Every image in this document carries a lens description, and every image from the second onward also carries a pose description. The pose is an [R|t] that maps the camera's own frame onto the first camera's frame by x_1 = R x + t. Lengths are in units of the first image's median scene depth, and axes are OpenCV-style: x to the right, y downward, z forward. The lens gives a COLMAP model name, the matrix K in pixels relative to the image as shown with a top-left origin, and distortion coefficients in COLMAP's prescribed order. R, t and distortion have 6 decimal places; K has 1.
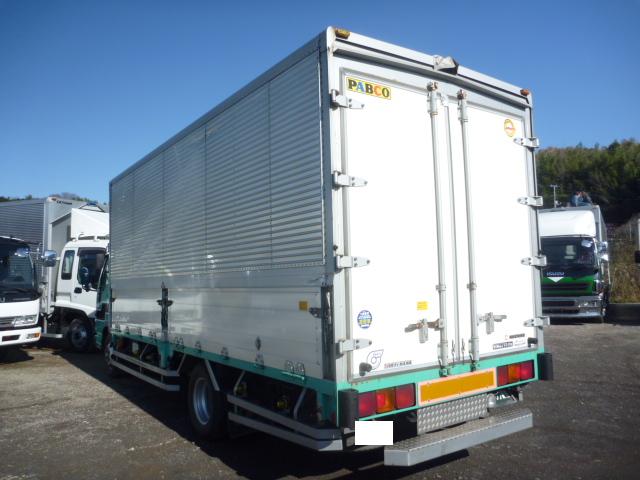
lens RADIAL K [[523.7, 0, 324.3], [0, 523.7, 242.4], [0, 0, 1]] dist [-0.029578, 0.000711]
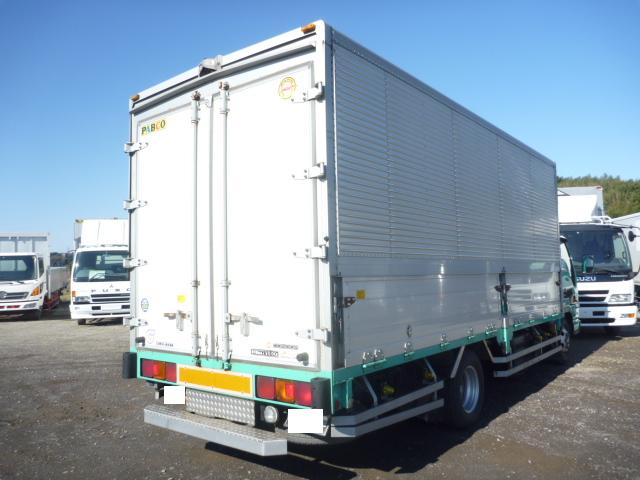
lens RADIAL K [[523.7, 0, 325.6], [0, 523.7, 237.7], [0, 0, 1]] dist [-0.029578, 0.000711]
pose [[0.284455, -0.046274, -0.957572, 1.328401], [0.084002, 0.996196, -0.023187, 0.039737], [0.955002, -0.073842, 0.287260, 0.947541]]
